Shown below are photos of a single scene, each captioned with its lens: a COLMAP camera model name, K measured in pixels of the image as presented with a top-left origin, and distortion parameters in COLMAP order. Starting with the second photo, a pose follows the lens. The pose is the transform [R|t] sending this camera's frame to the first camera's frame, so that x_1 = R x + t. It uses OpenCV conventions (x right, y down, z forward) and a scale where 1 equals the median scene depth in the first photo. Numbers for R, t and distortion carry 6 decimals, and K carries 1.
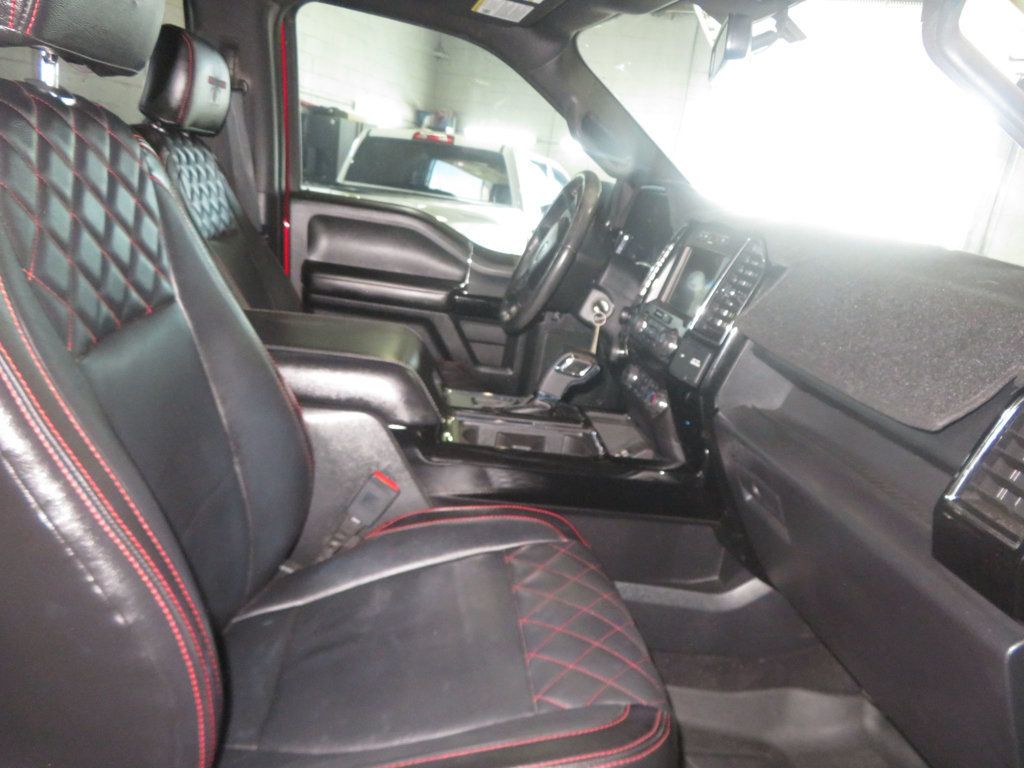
lens RADIAL K [[747.3, 0, 508.3], [0, 747.3, 382.3], [0, 0, 1]] dist [-0.014749, 0.008635]
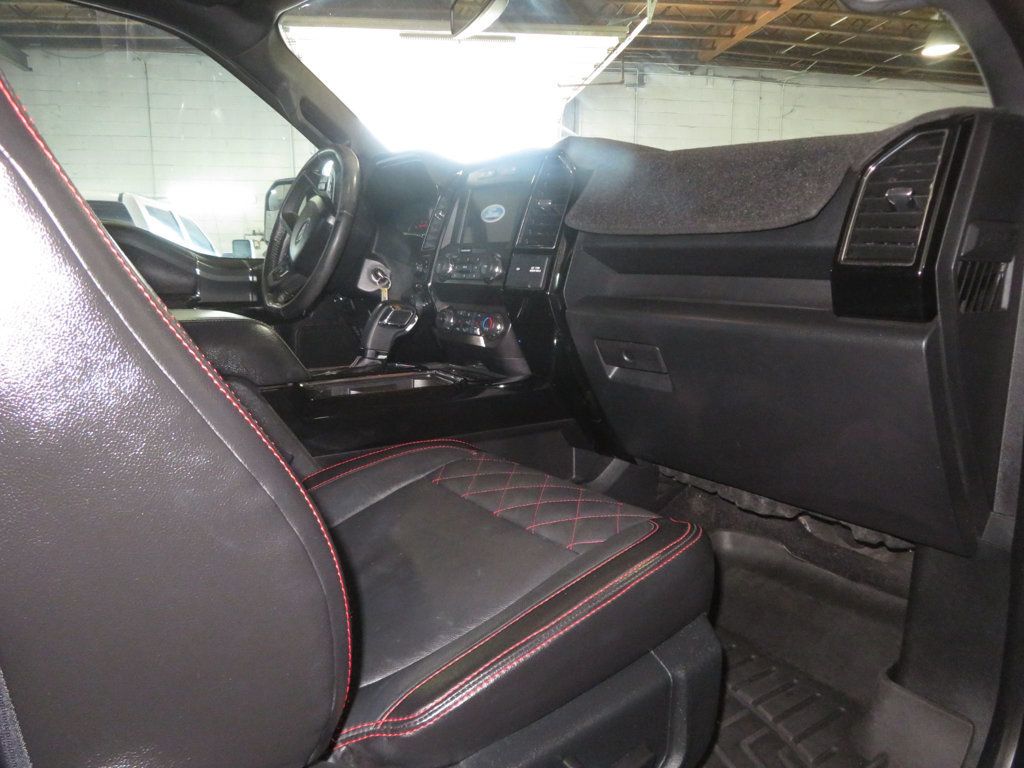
lens RADIAL K [[747.3, 0, 508.3], [0, 747.3, 382.3], [0, 0, 1]] dist [-0.014749, 0.008635]
pose [[0.867438, -0.212753, 0.449763, -0.248422], [0.239868, 0.970800, -0.003401, 0.102304], [-0.435906, 0.110834, 0.893141, 0.045770]]
